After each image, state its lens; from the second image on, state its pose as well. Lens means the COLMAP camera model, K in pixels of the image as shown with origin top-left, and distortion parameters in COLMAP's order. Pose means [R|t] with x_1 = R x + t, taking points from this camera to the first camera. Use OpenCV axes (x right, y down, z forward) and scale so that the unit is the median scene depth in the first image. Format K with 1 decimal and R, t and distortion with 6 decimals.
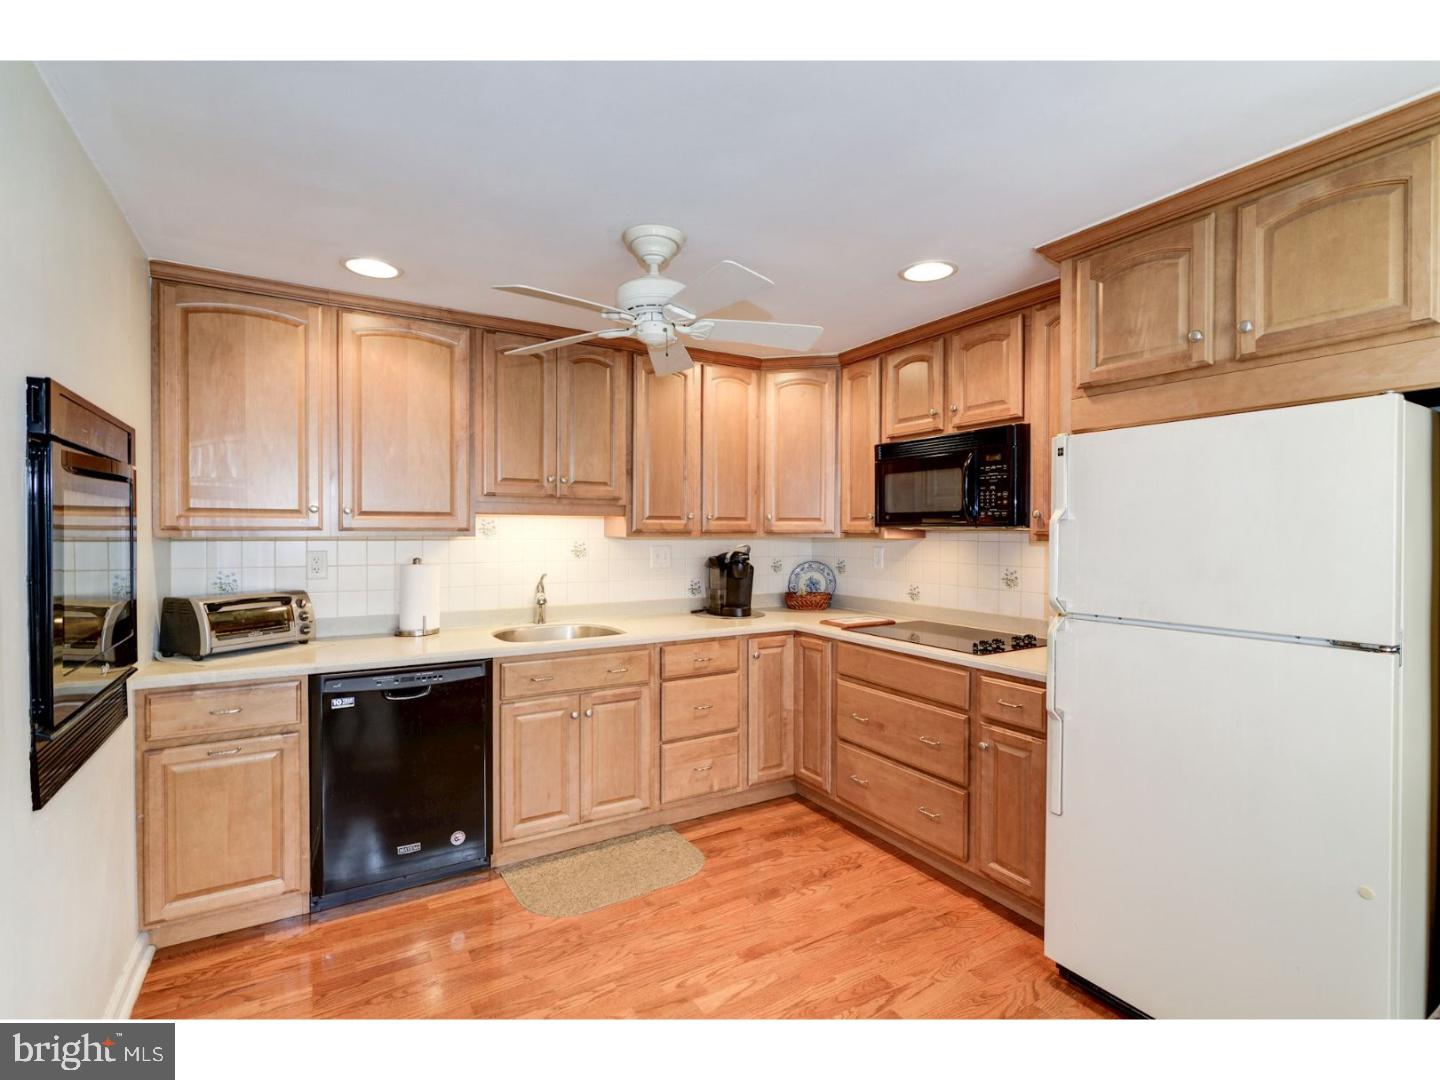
lens RADIAL K [[666.2, 0, 726.0], [0, 666.2, 538.1], [0, 0, 1]] dist [-0.005332, 0.001031]
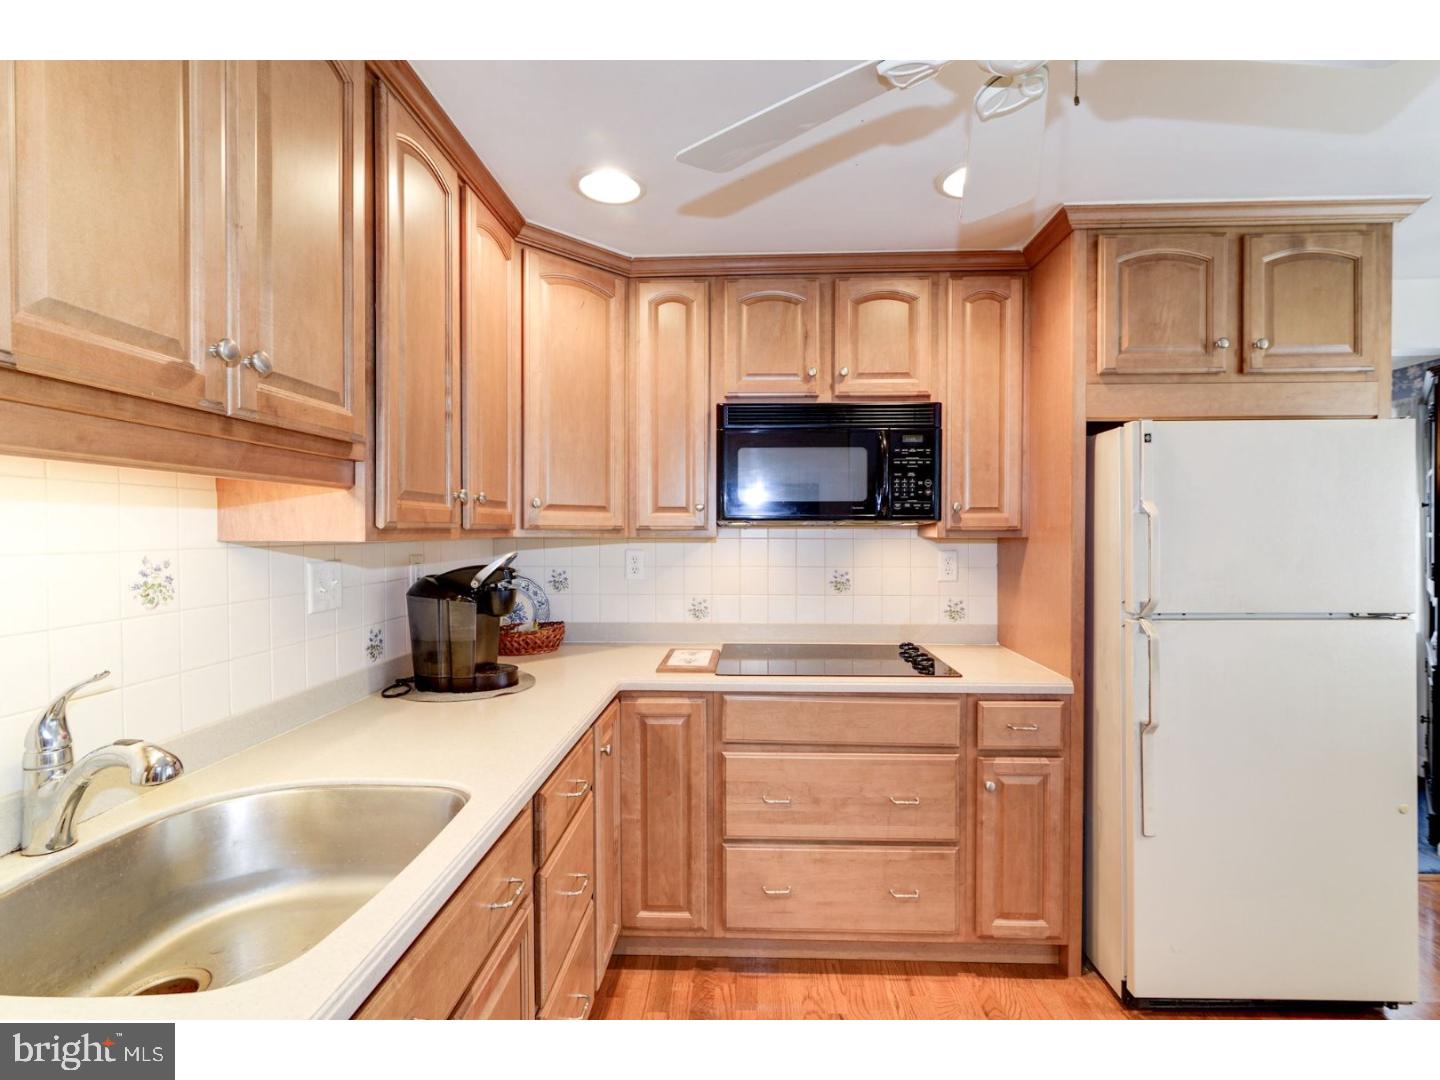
lens RADIAL K [[666.2, 0, 717.0], [0, 666.2, 538.3], [0, 0, 1]] dist [-0.005332, 0.001031]
pose [[0.559363, -0.014146, 0.828802, -0.436819], [0.011669, 0.999890, 0.009191, -0.005871], [-0.828841, 0.004530, 0.559466, 0.734473]]
